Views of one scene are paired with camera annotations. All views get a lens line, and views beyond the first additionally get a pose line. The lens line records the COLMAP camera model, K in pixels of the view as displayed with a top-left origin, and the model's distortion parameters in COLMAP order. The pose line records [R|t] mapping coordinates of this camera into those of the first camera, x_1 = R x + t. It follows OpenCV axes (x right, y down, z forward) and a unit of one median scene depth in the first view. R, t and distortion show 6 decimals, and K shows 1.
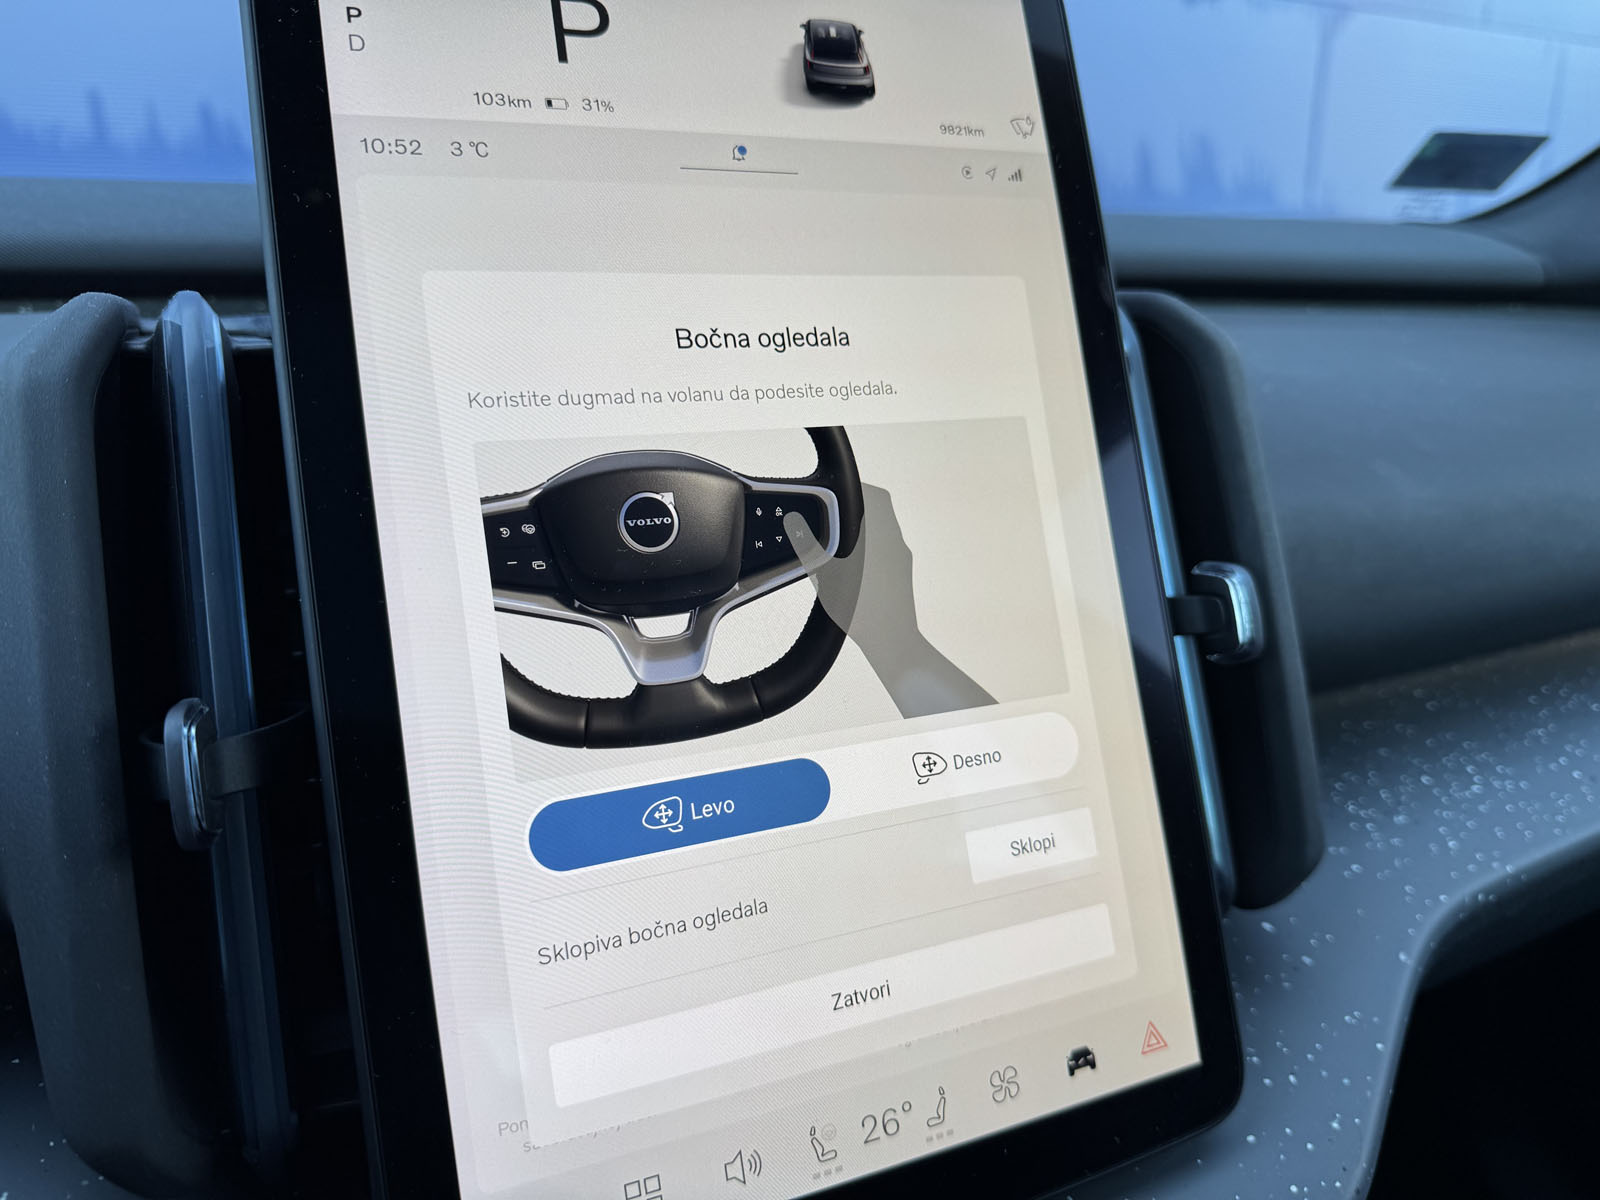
lens RADIAL K [[1157.5, 0, 798.7], [0, 1157.5, 598.8], [0, 0, 1]] dist [-0.061127, 0.007885]
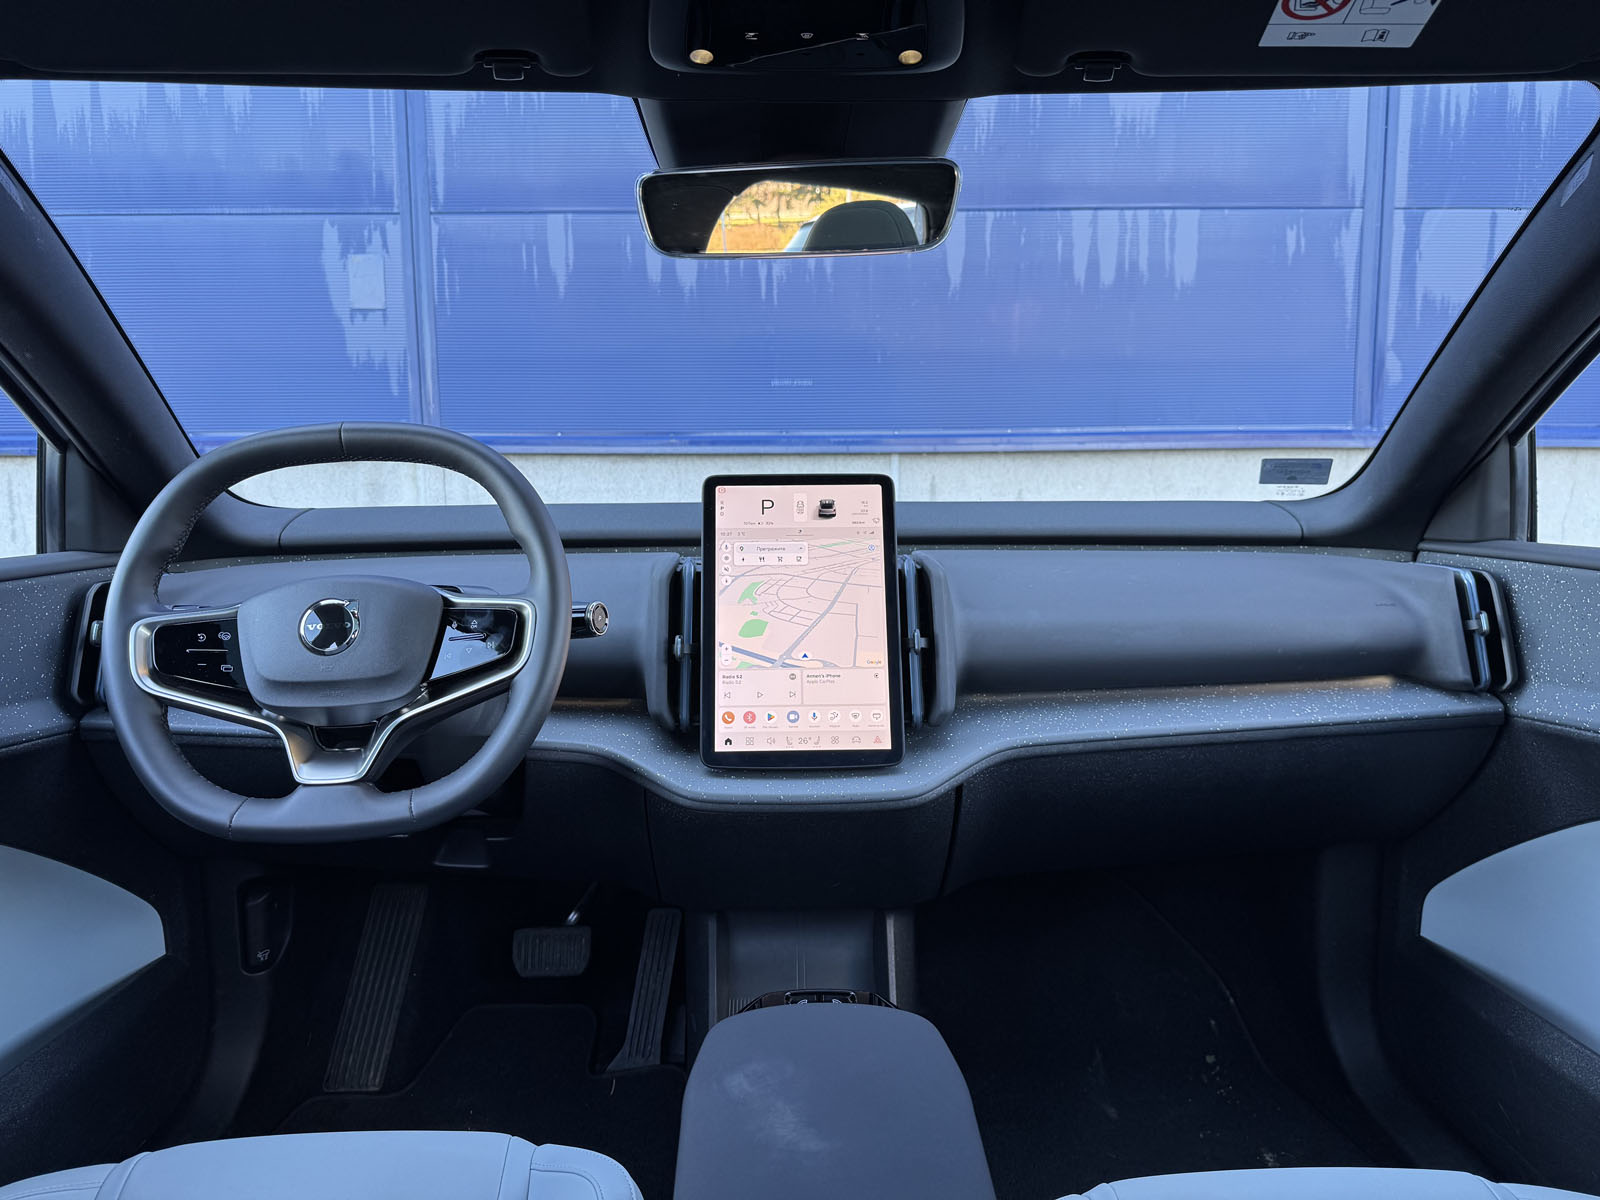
lens RADIAL K [[1157.5, 0, 799.0], [0, 1157.5, 599.5], [0, 0, 1]] dist [-0.061127, 0.007885]
pose [[0.923160, 0.029431, -0.383288, 1.750890], [-0.090965, 0.985472, -0.143421, 0.546736], [0.373499, 0.167266, 0.912426, -3.215865]]
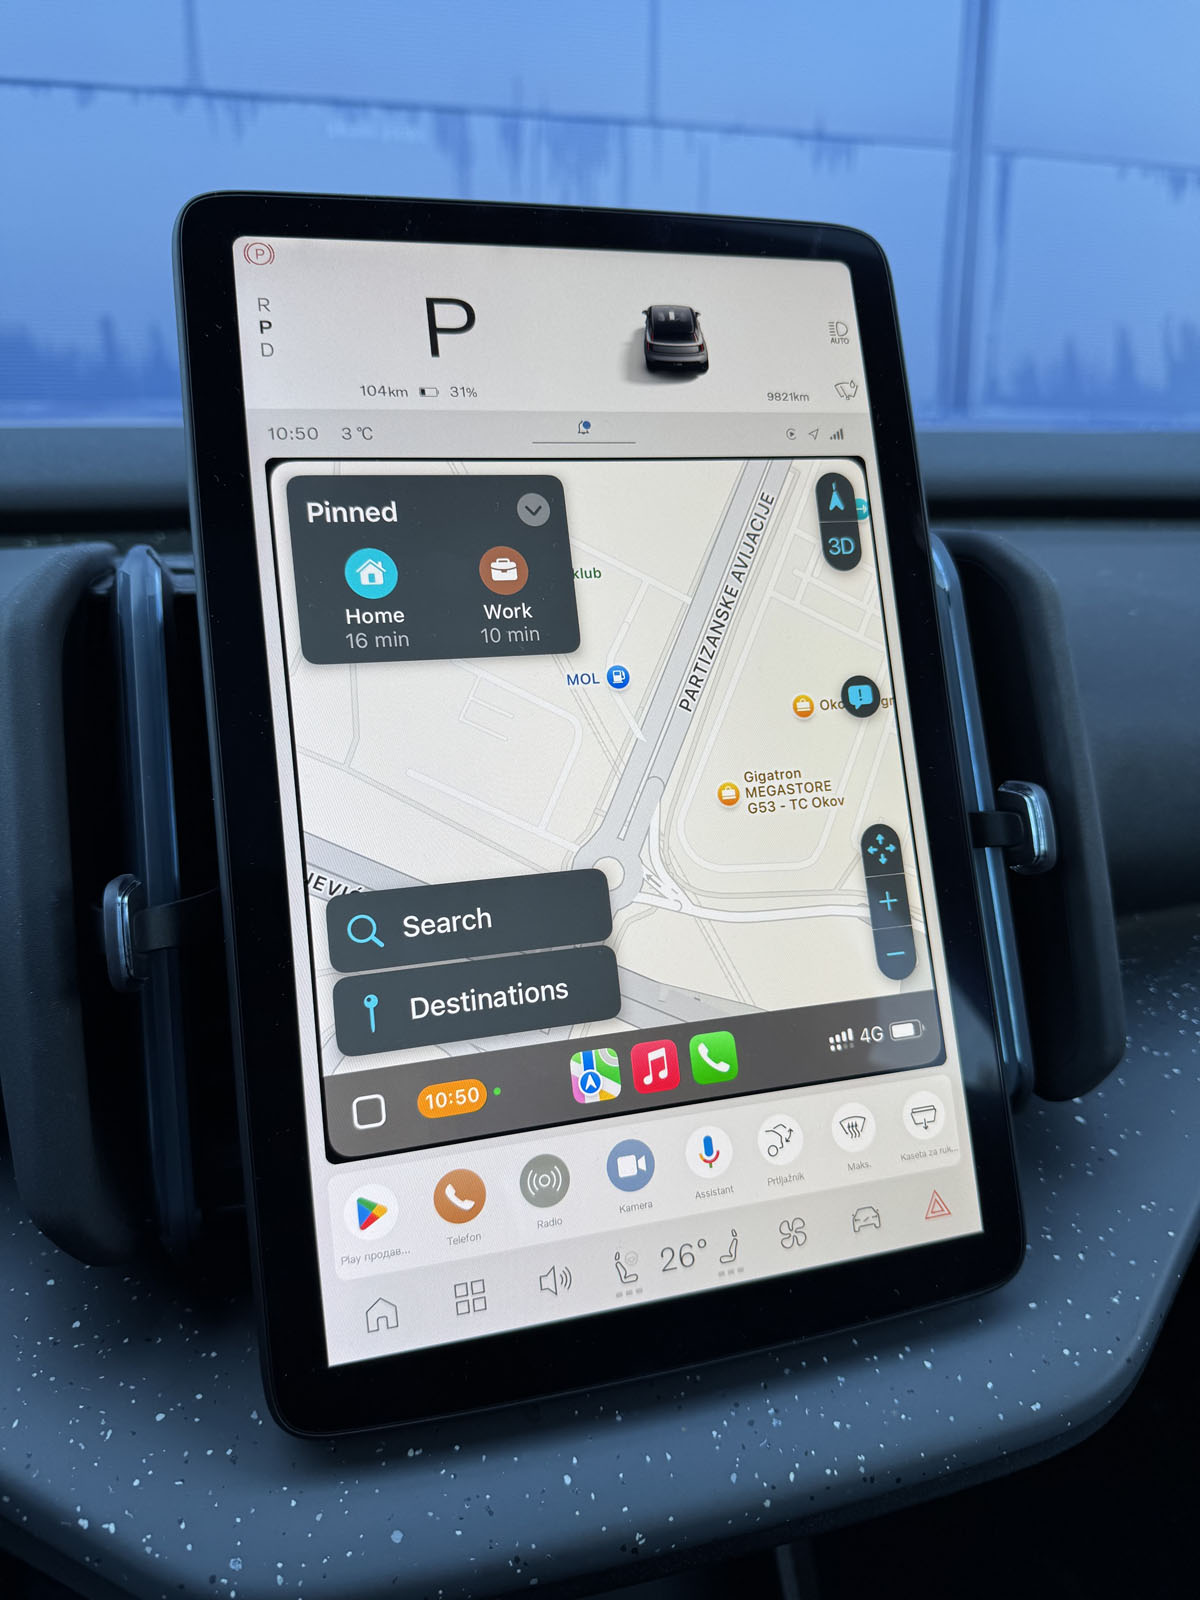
lens RADIAL K [[1157.5, 0, 602.6], [0, 1157.5, 797.7], [0, 0, 1]] dist [-0.061127, 0.007885]
pose [[0.990831, 0.021462, -0.133395, 0.135112], [-0.021613, 0.999766, 0.000316, -0.009072], [0.133371, 0.002570, 0.991063, -0.168275]]
